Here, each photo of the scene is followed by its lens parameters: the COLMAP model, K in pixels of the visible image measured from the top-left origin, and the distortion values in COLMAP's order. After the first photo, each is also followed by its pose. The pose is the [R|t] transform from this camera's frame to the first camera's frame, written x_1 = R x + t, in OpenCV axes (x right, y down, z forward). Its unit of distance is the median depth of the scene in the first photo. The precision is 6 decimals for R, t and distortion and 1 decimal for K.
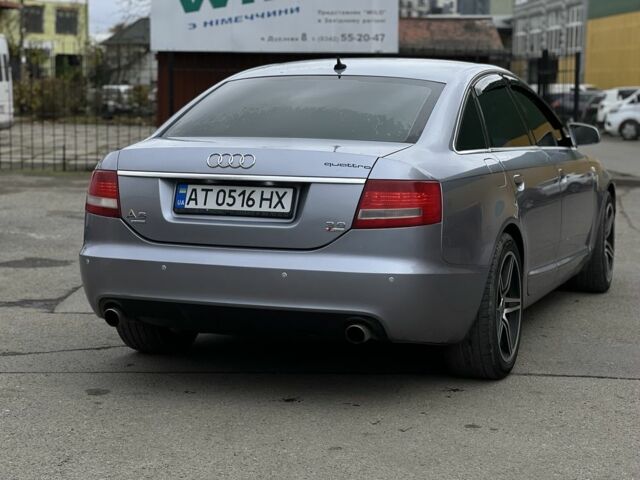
lens RADIAL K [[3401.0, 0, 320.0], [0, 3401.0, 238.9], [0, 0, 1]] dist [-0.334018, 0.000000]
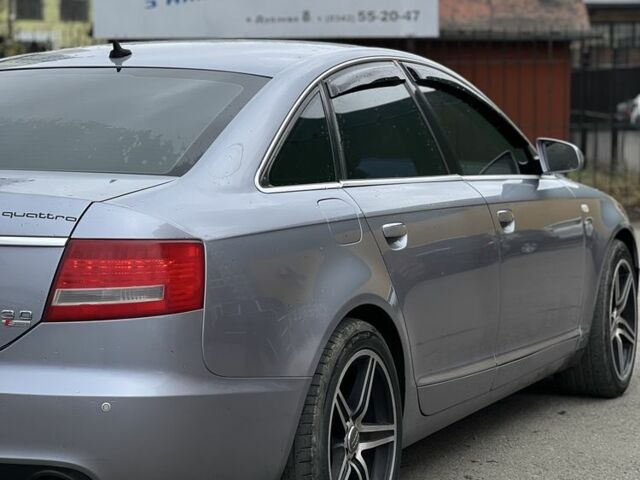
lens RADIAL K [[3401.0, 0, 320.0], [0, 3401.0, 241.2], [0, 0, 1]] dist [-0.334018, 0.000000]
pose [[0.989135, -0.004649, -0.146938, 0.134864], [0.004666, 0.999989, -0.000229, -0.015516], [0.146938, -0.000459, 0.989146, 0.382095]]
